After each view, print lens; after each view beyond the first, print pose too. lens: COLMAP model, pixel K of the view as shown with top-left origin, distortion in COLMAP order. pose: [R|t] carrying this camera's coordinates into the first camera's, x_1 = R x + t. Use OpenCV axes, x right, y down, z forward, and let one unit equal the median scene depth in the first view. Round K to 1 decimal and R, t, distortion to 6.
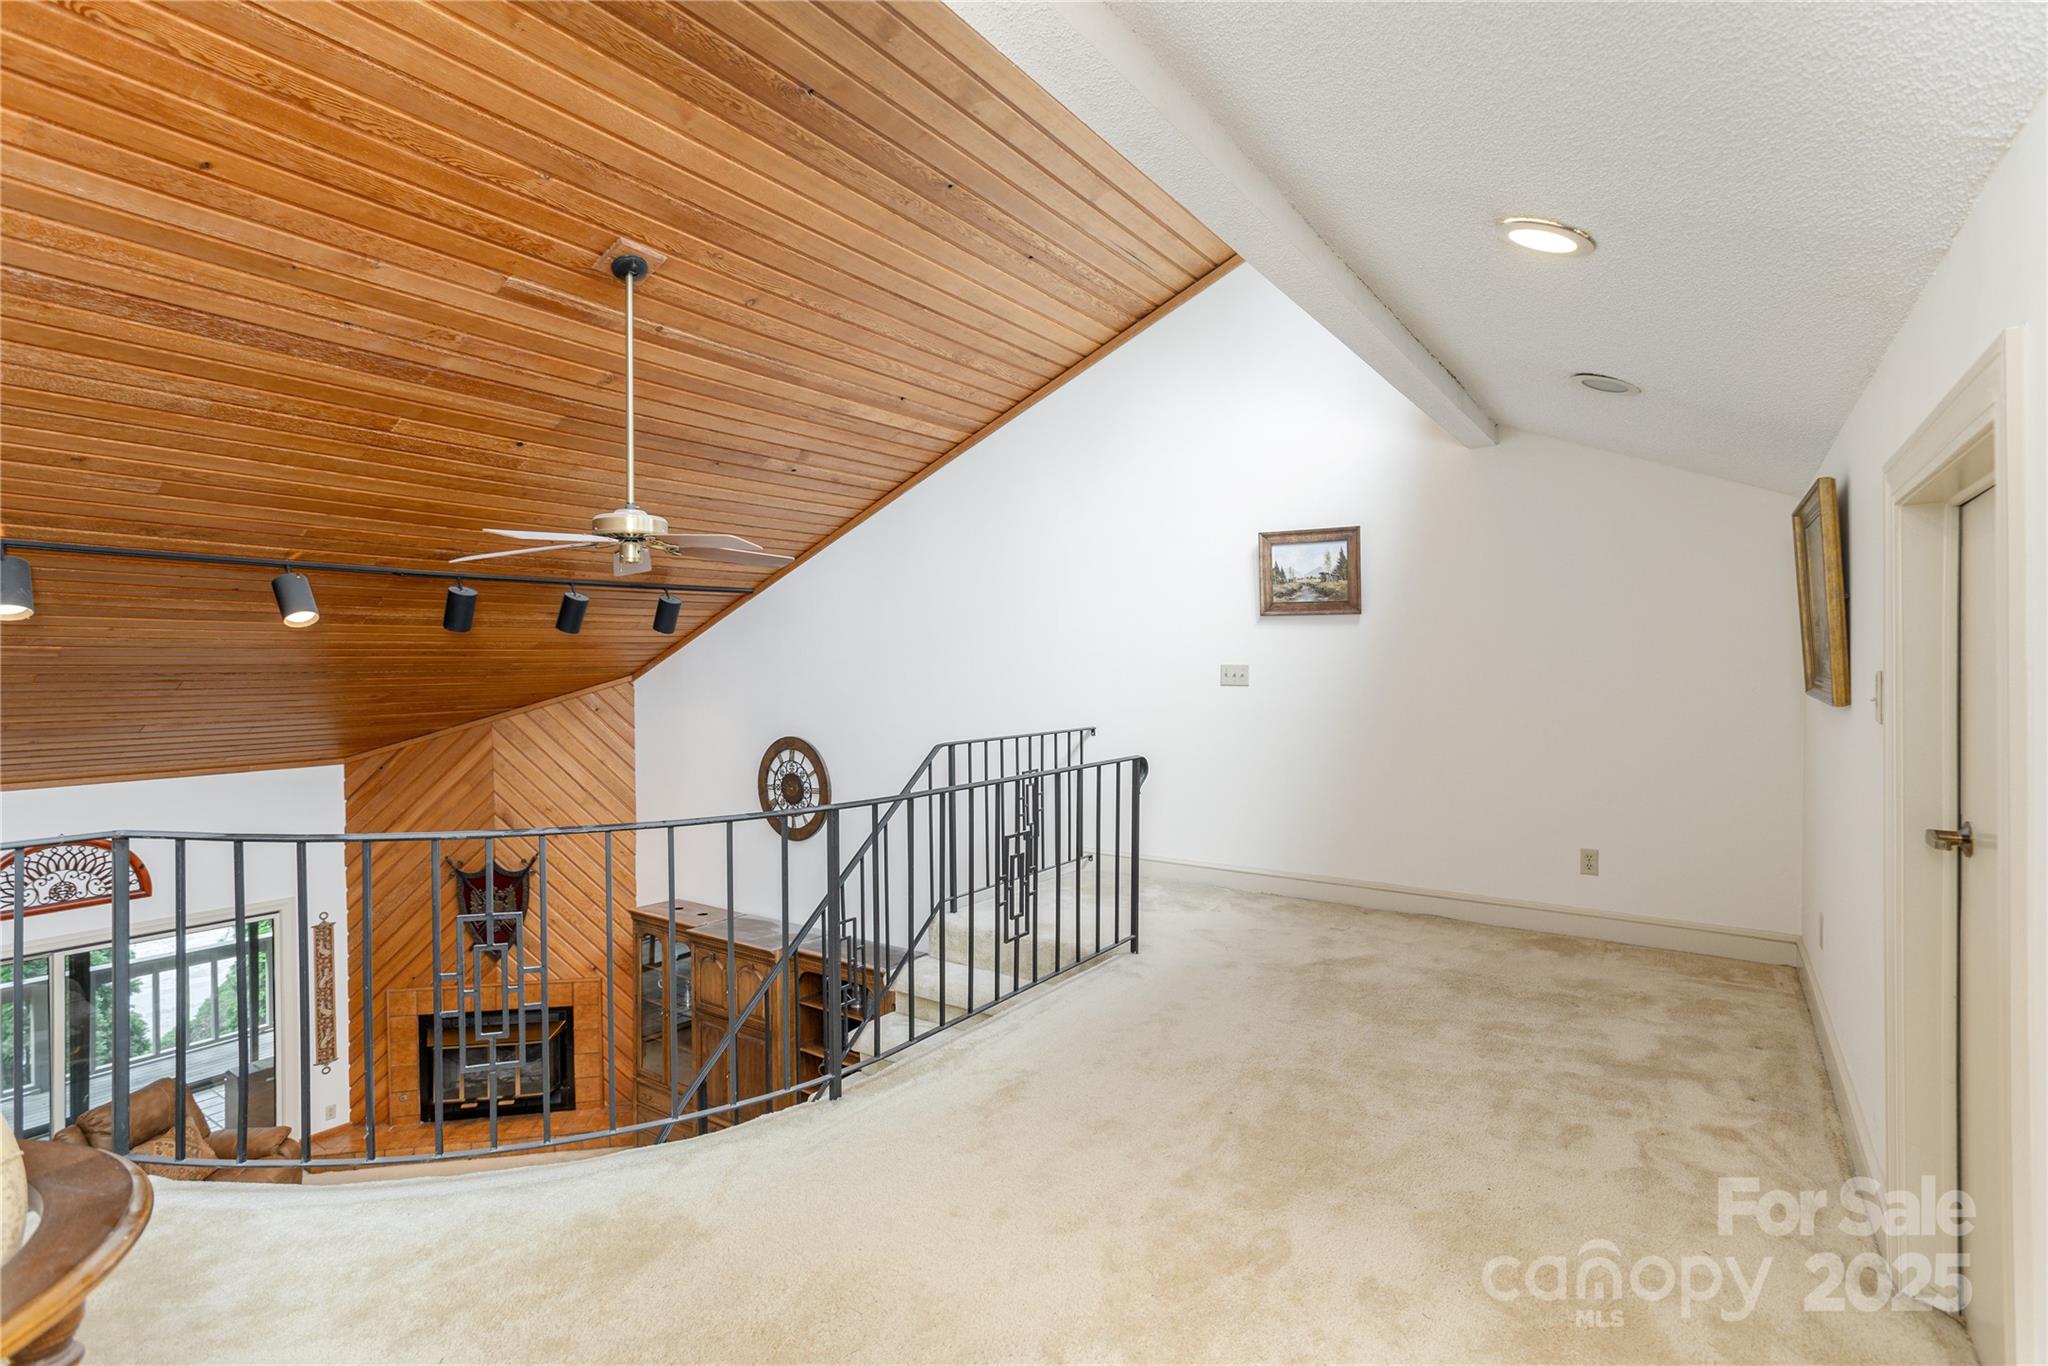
lens RADIAL K [[1001.6, 0, 1034.9], [0, 1001.6, 678.8], [0, 0, 1]] dist [0.000219, 0.000088]
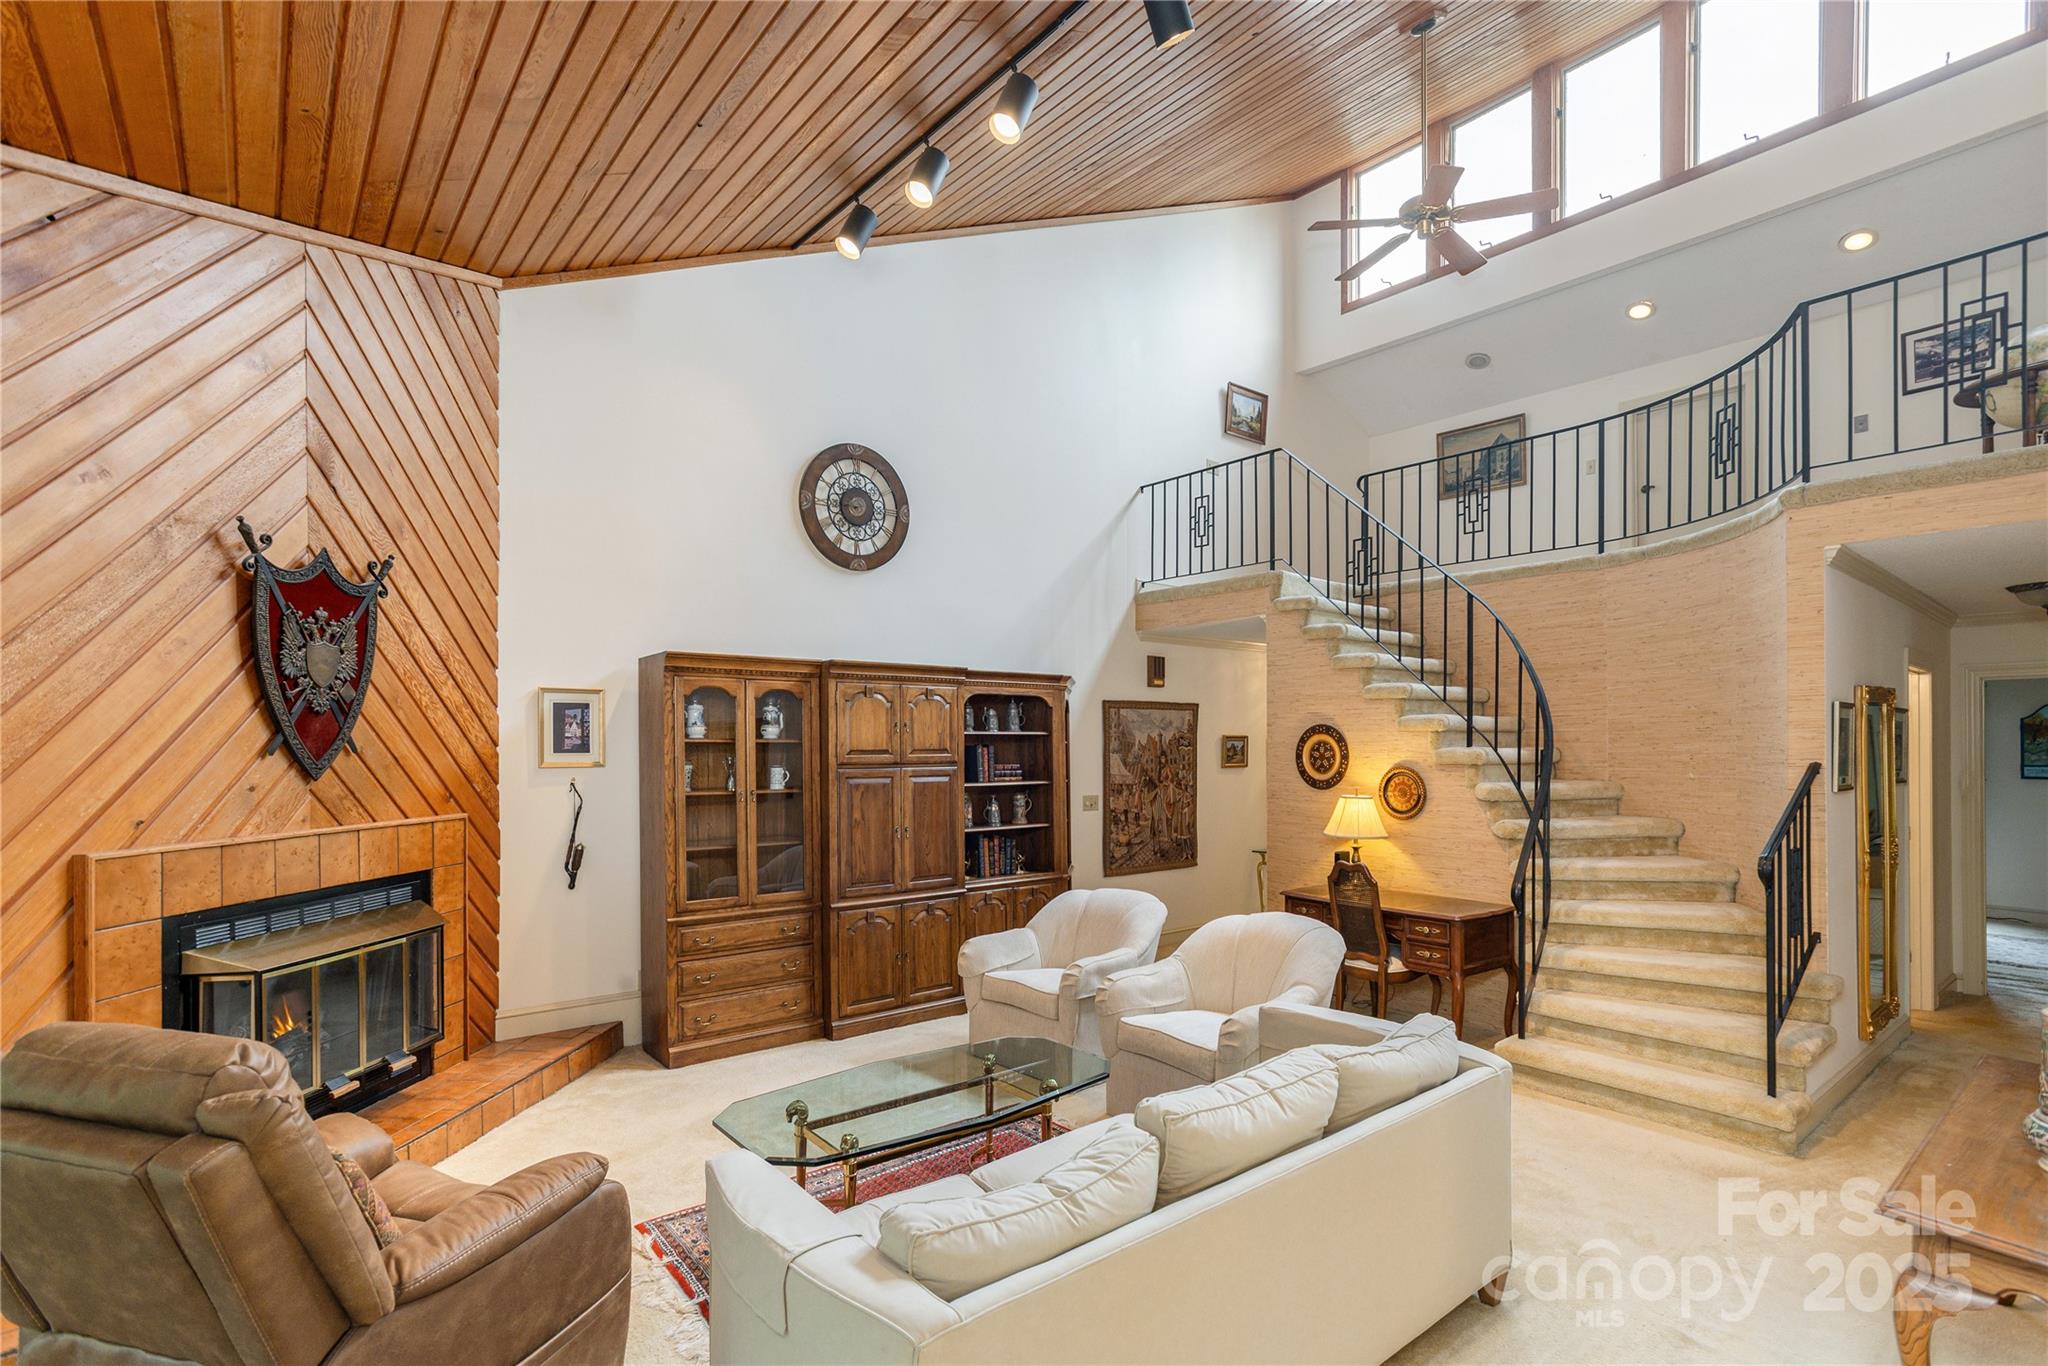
lens RADIAL K [[986.2, 0, 1031.6], [0, 986.2, 669.8], [0, 0, 1]] dist [-0.024089, 0.023615]
pose [[0.262622, 0.061679, 0.962925, -1.005723], [0.023707, 0.997241, -0.070342, 0.312461], [-0.964607, 0.041302, 0.260436, 0.667699]]
